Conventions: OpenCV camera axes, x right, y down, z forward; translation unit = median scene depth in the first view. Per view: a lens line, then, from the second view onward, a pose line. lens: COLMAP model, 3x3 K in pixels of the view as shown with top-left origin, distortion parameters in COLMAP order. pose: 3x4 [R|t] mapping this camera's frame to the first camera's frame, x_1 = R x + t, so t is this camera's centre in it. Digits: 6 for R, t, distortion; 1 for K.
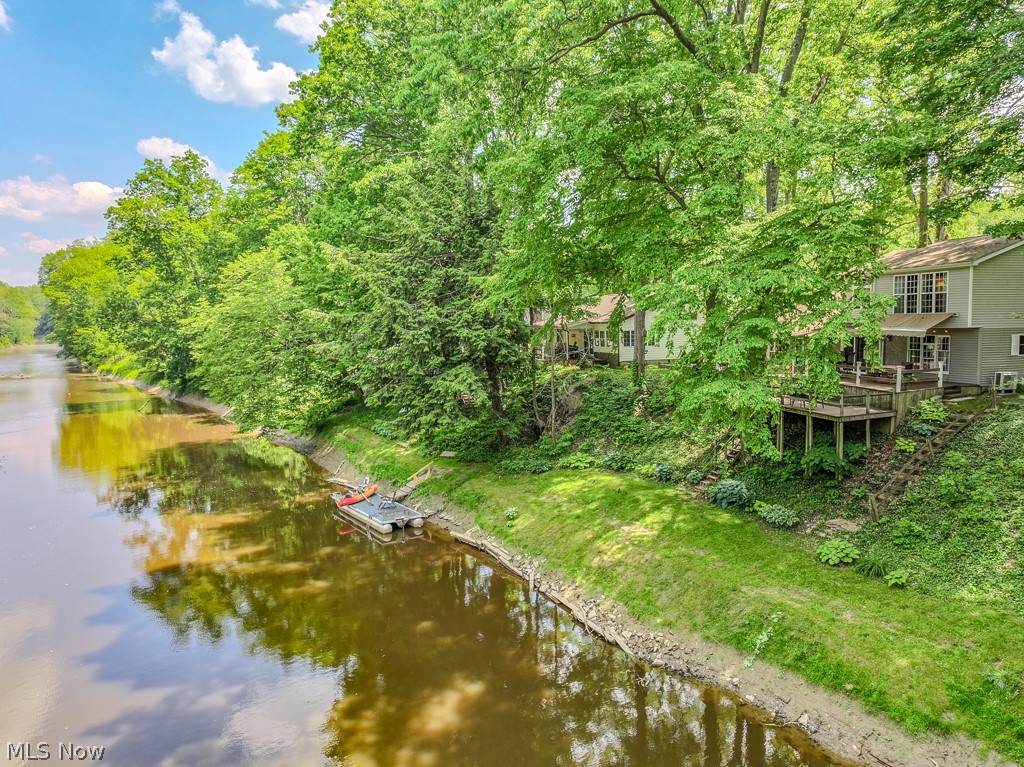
lens RADIAL K [[702.2, 0, 512.0], [0, 702.2, 383.5], [0, 0, 1]] dist [-0.012841, 0.020095]
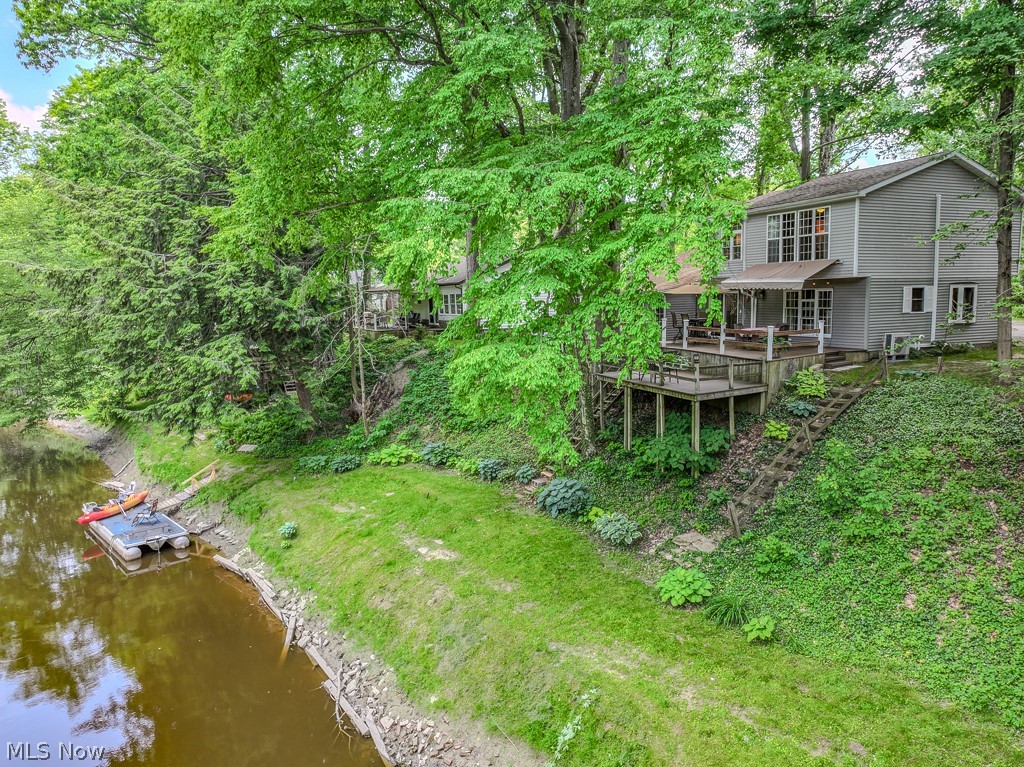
lens RADIAL K [[702.2, 0, 512.0], [0, 702.2, 383.5], [0, 0, 1]] dist [-0.012841, 0.020095]
pose [[0.991756, -0.019763, 0.126605, 0.173838], [0.015634, 0.999316, 0.033524, 0.007588], [-0.127181, -0.031268, 0.991387, 0.273679]]
